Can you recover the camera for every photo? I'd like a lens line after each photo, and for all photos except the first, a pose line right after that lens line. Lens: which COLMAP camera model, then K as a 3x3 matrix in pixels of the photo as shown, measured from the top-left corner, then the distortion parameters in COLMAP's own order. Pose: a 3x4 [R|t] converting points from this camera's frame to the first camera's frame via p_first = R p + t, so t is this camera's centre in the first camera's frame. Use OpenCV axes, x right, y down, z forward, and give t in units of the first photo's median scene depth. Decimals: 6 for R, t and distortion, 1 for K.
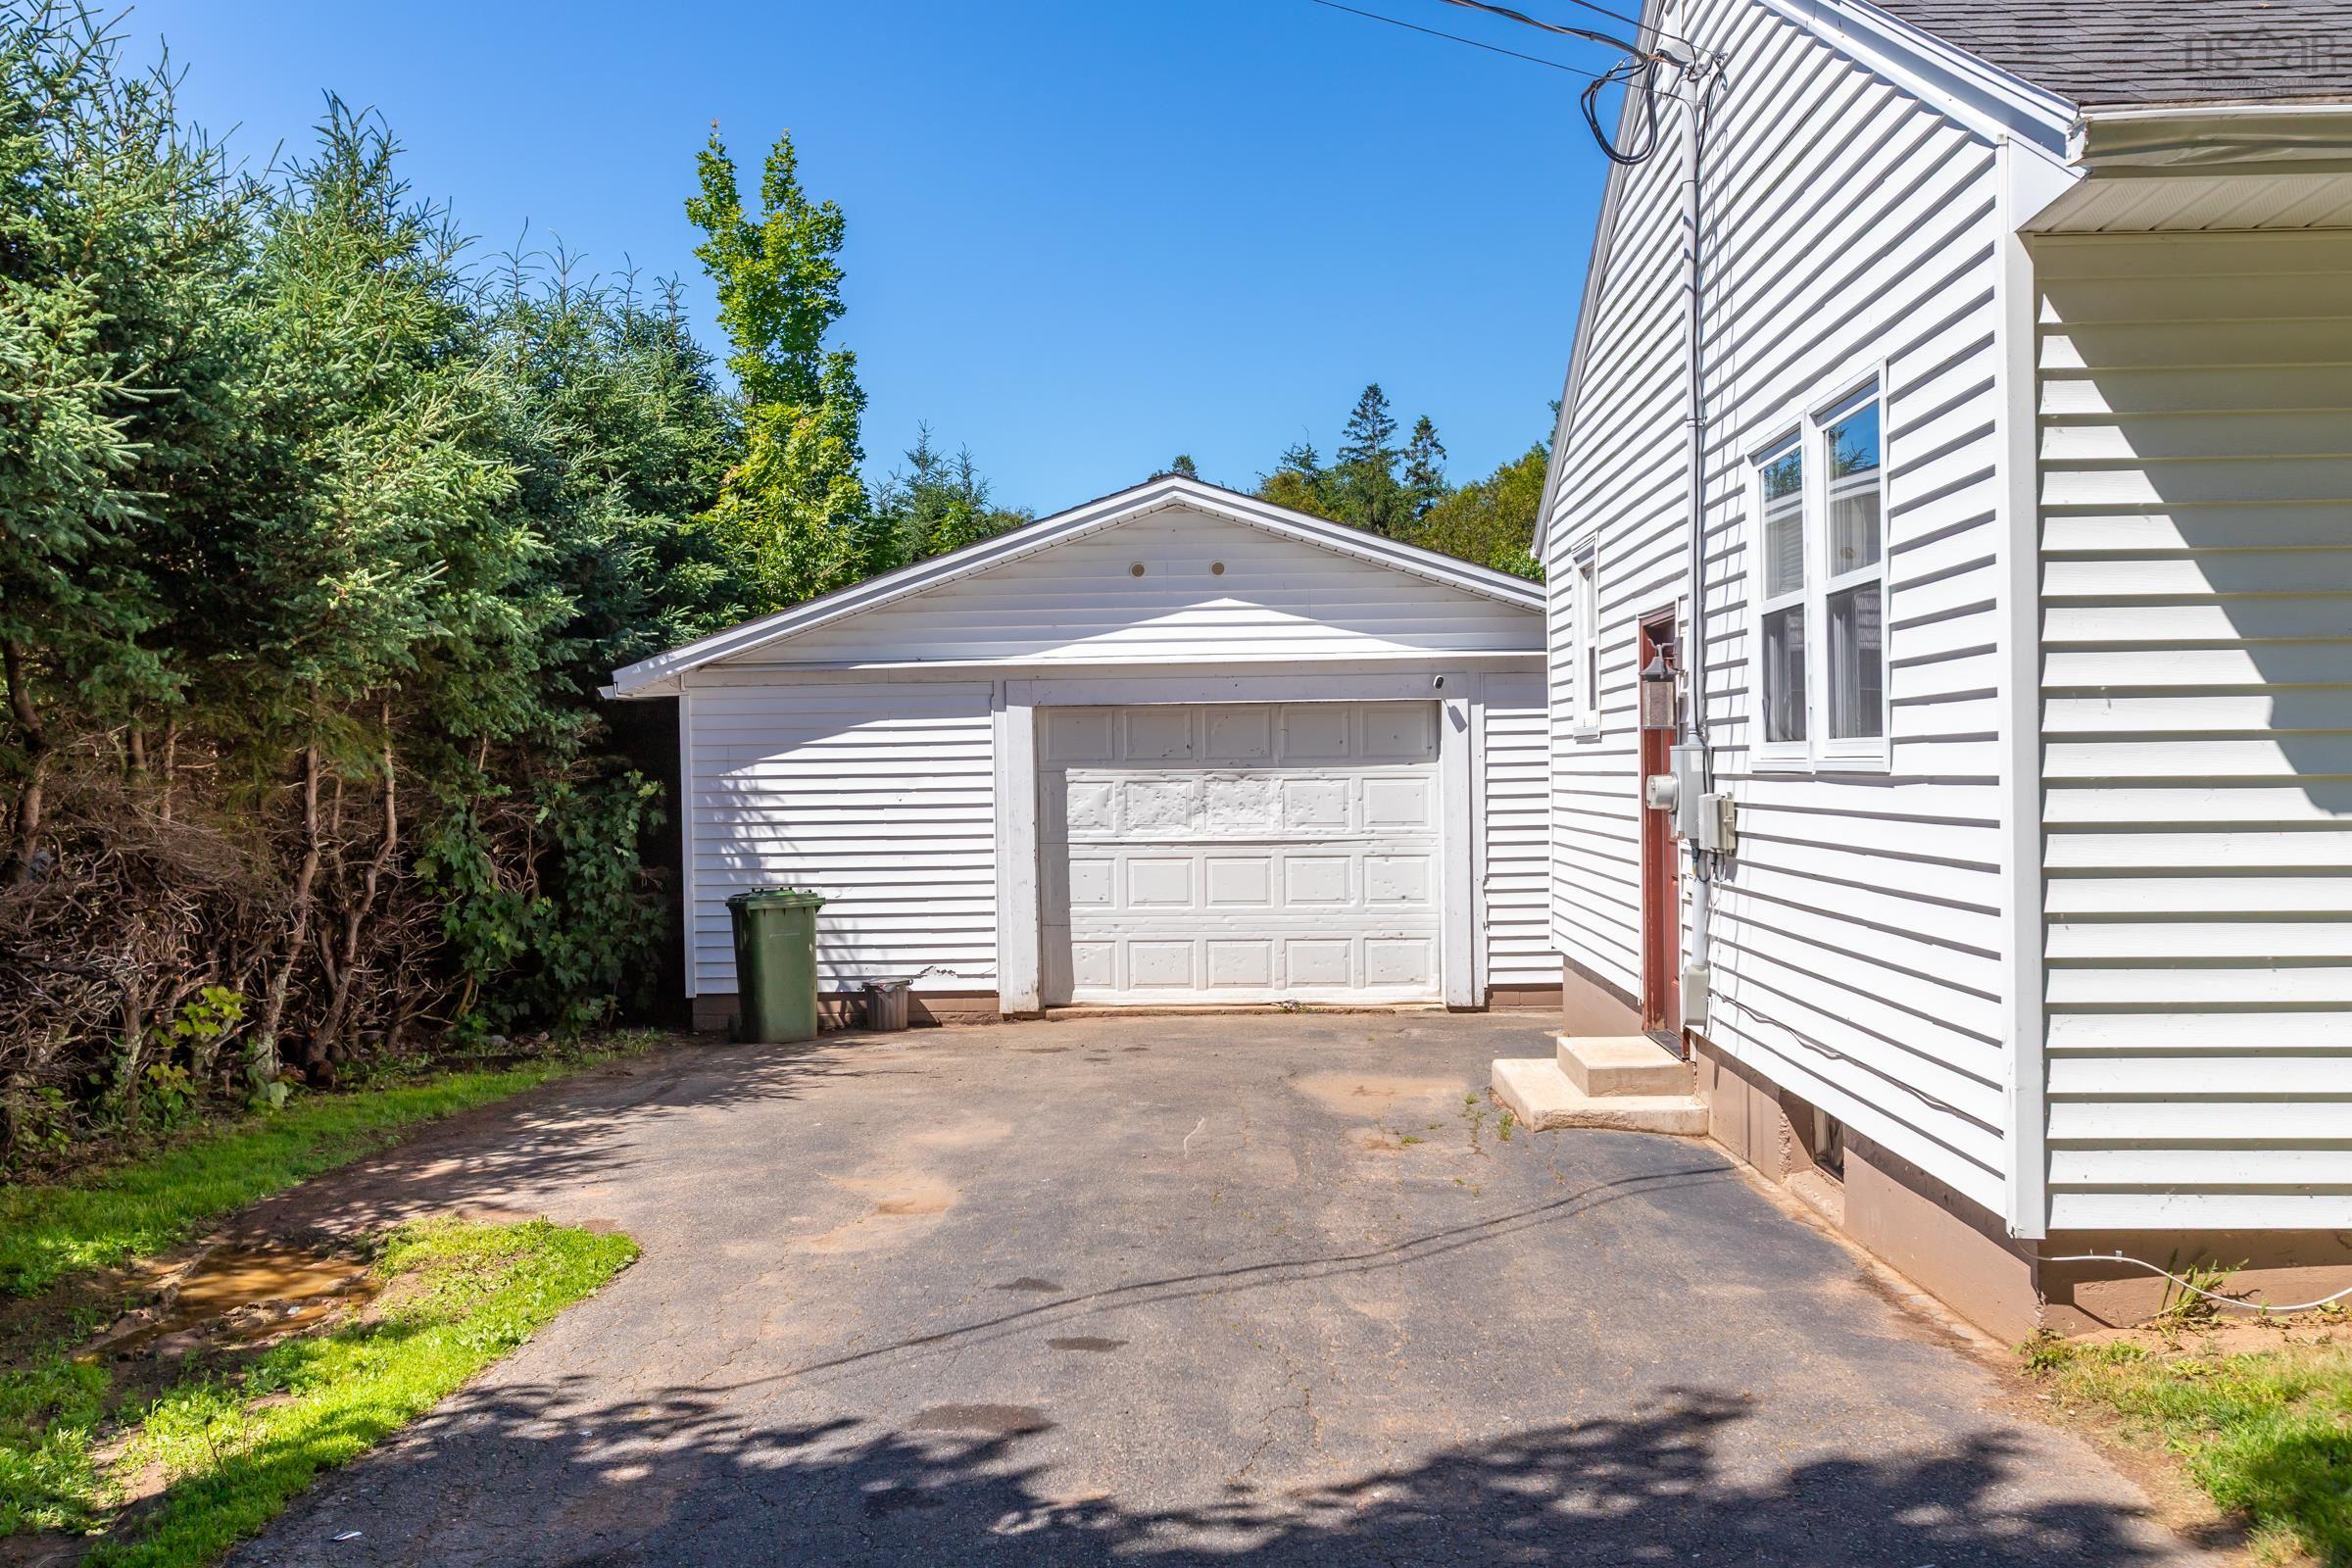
lens RADIAL K [[2103.7, 0, 1191.7], [0, 2103.7, 784.6], [0, 0, 1]] dist [-0.002837, 0.027491]
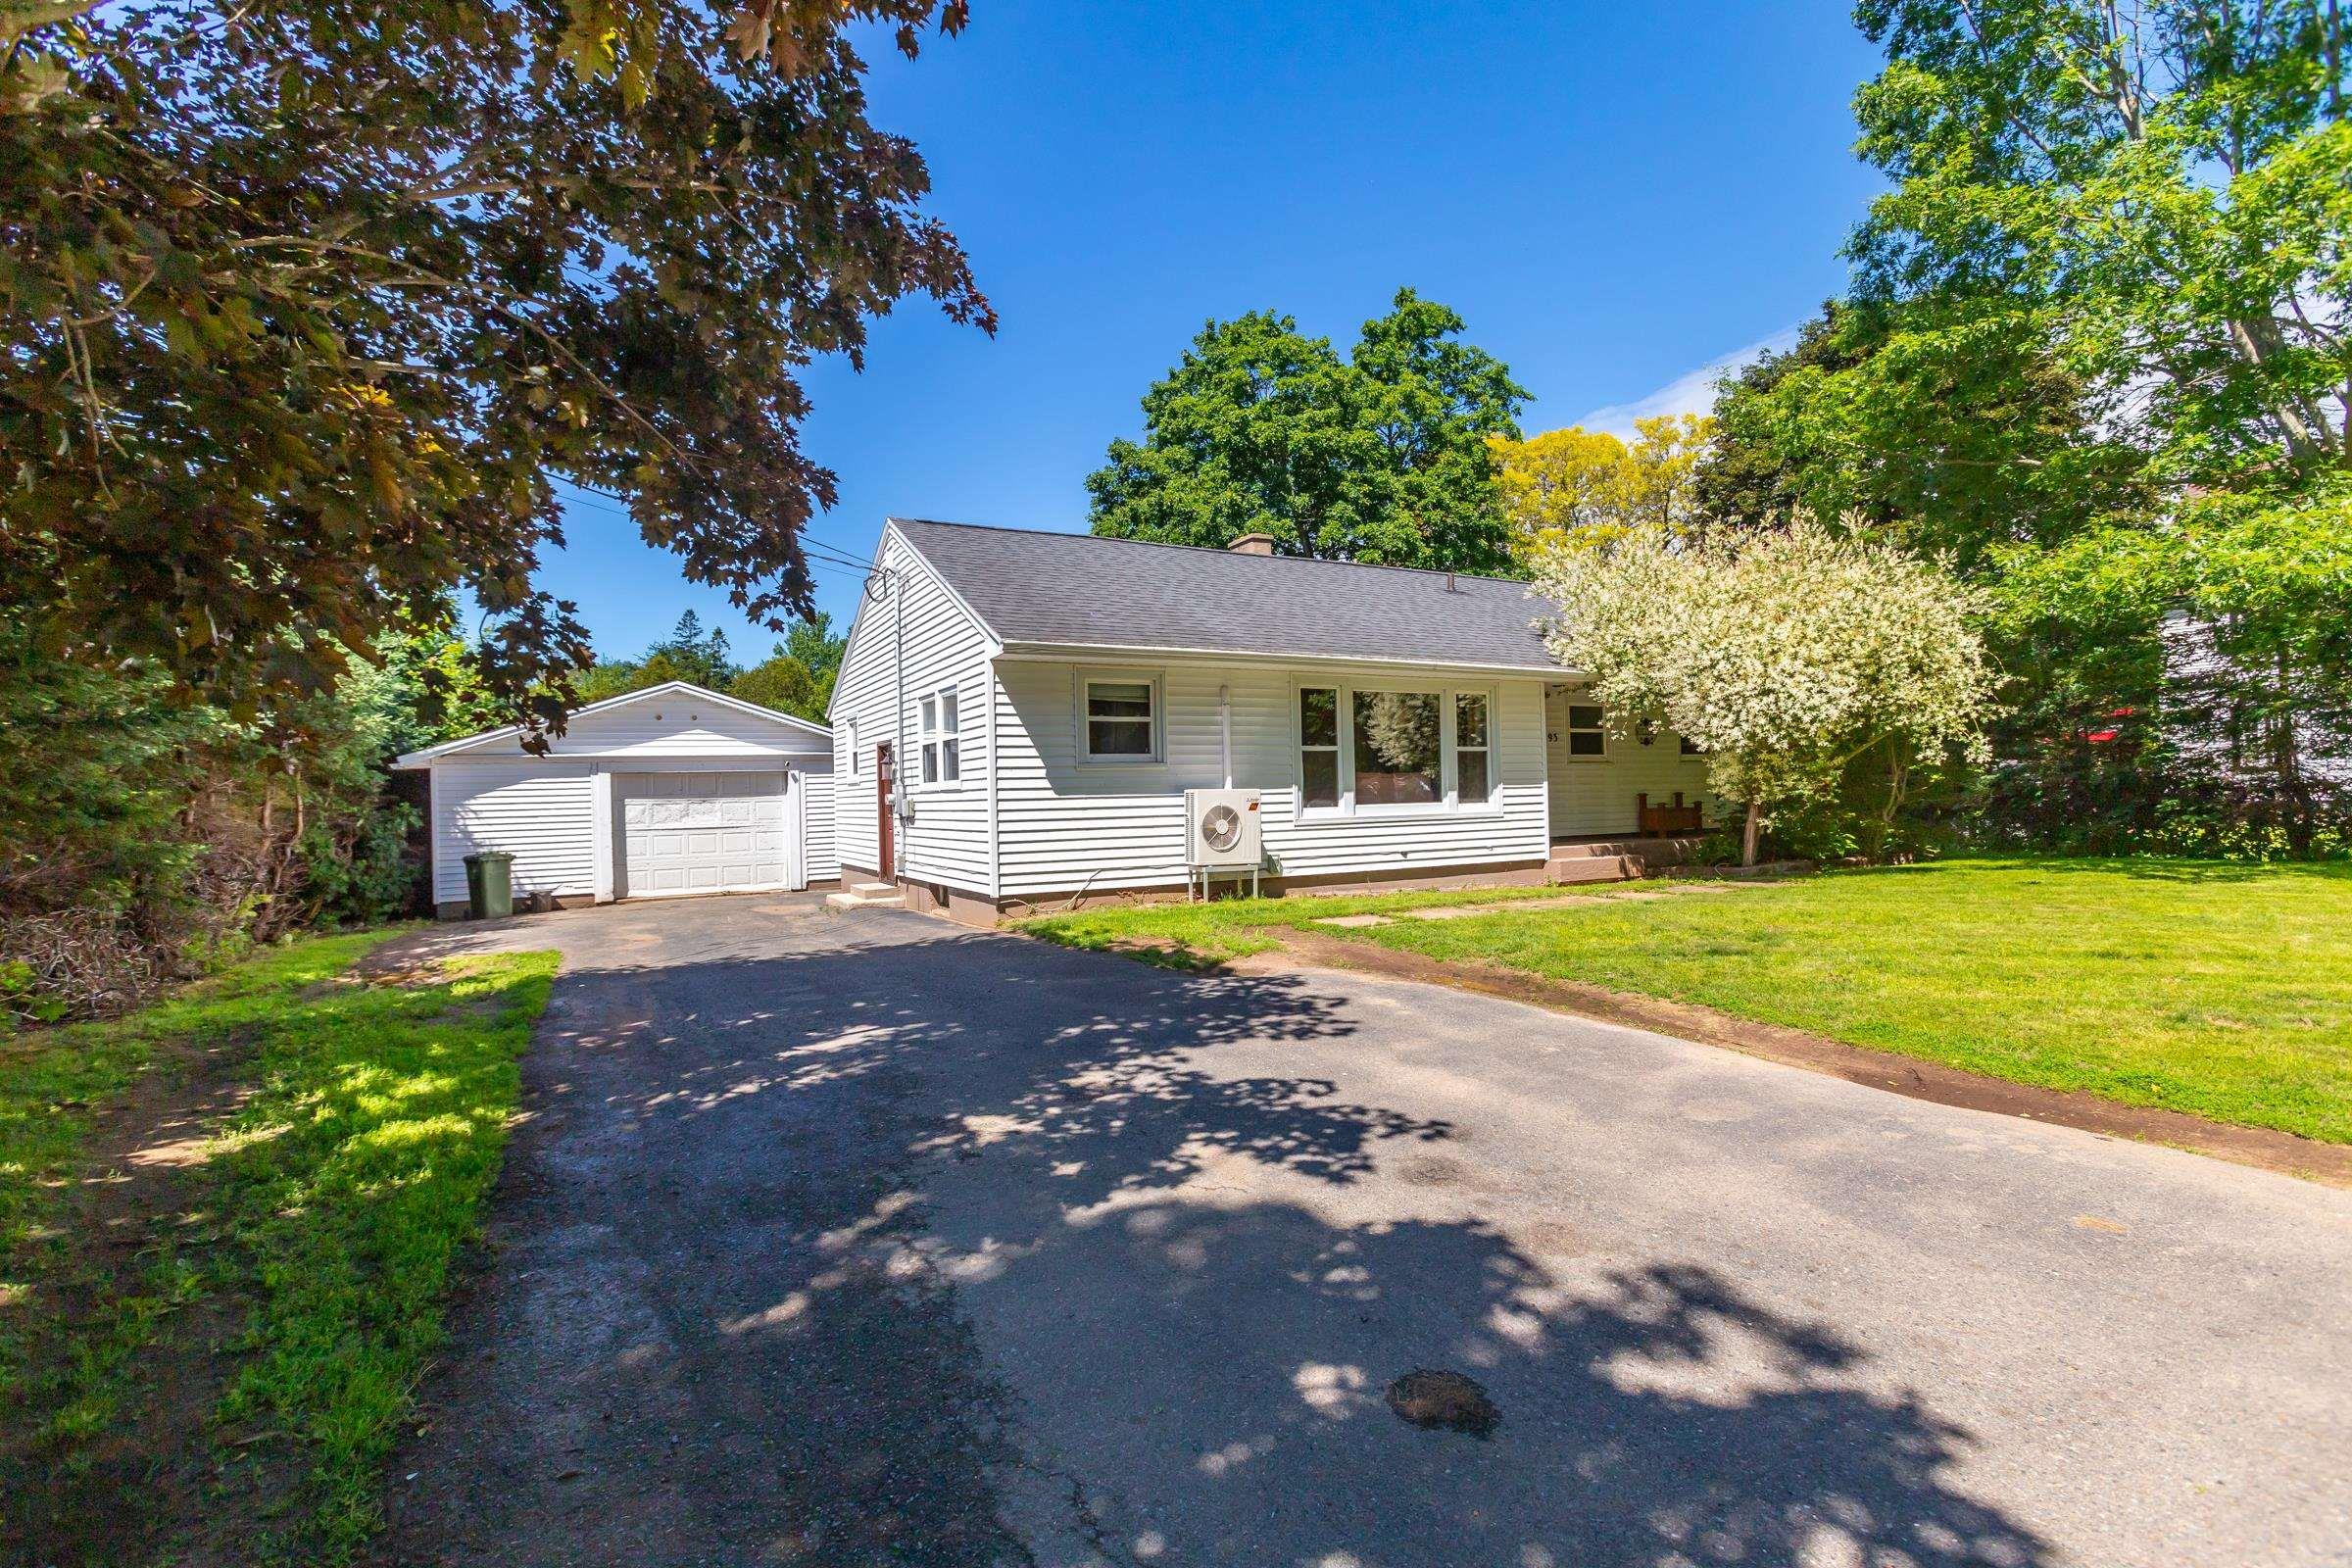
lens RADIAL K [[1082.2, 0, 1164.3], [0, 1082.2, 789.4], [0, 0, 1]] dist [-0.004529, 0.000007]
pose [[0.869338, -0.005552, 0.494187, -0.163458], [0.018022, 0.999628, -0.020472, 0.021668], [-0.493890, 0.026703, 0.869114, -0.457456]]
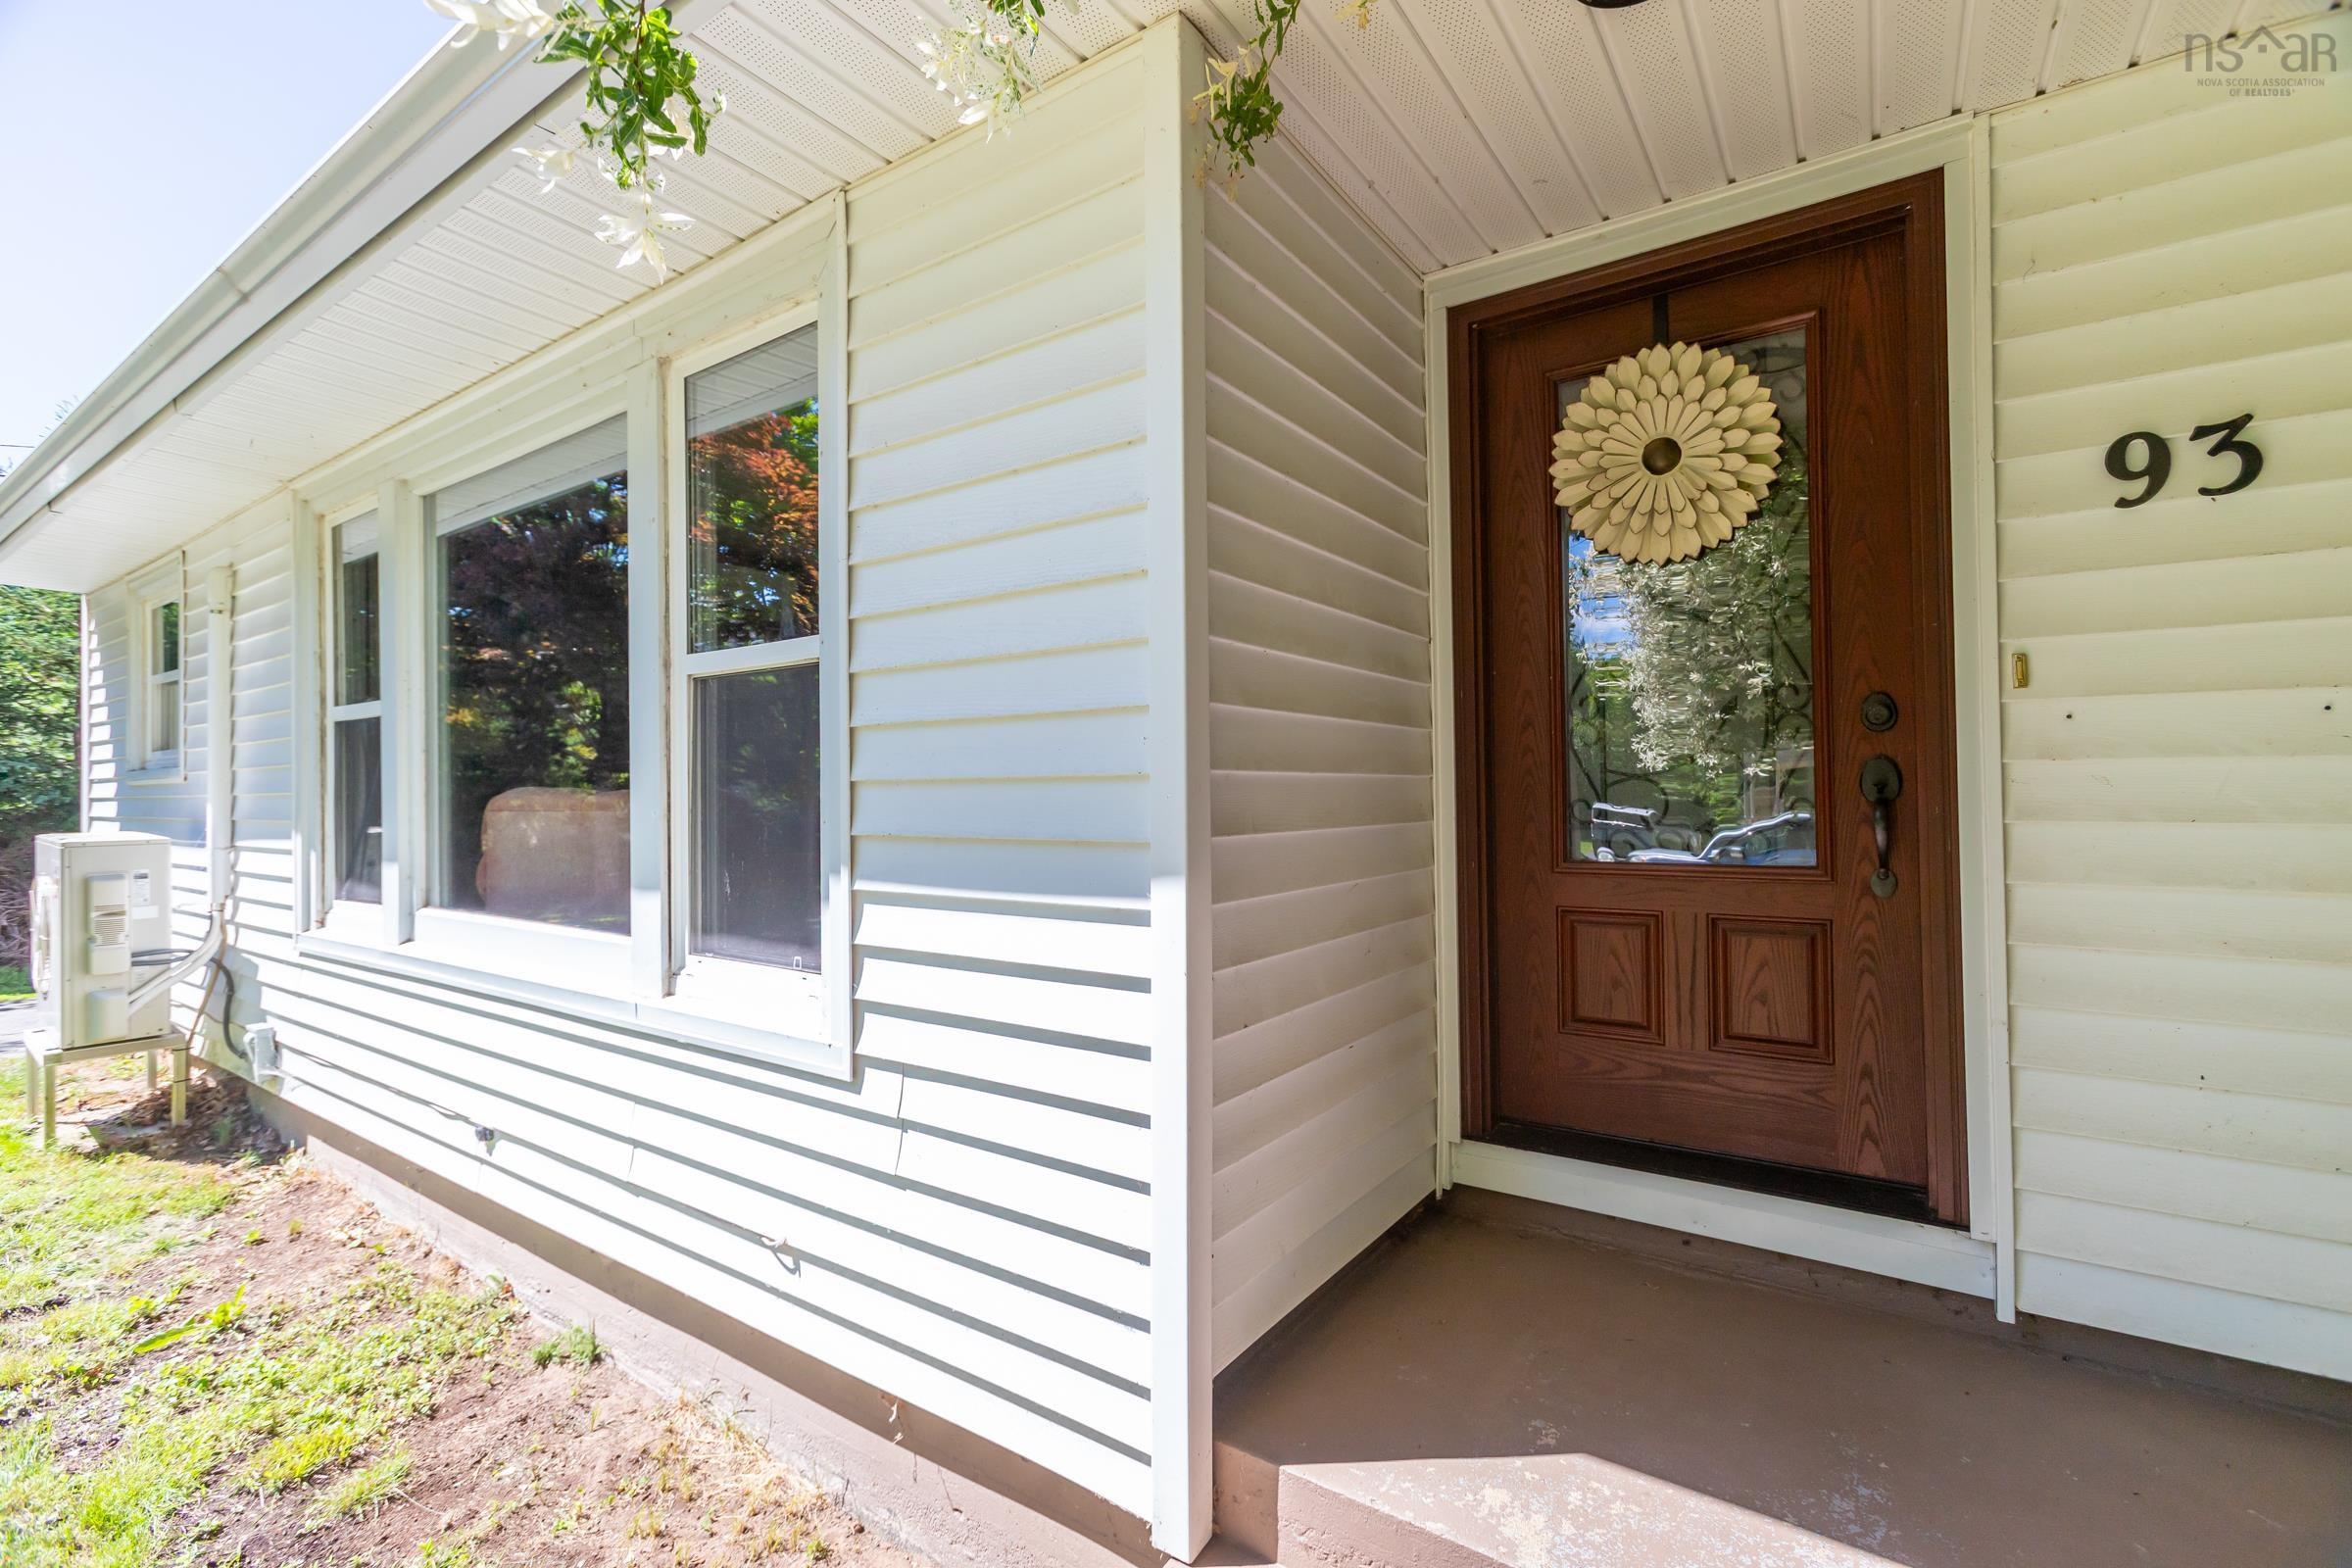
lens RADIAL K [[1051.6, 0, 1171.0], [0, 1051.6, 772.5], [0, 0, 1]] dist [0.001754, 0.003754]
pose [[0.836208, -0.006785, -0.548370, 0.916119], [-0.002458, 0.999867, -0.016120, -0.016444], [0.548406, 0.014828, 0.836081, 0.293931]]
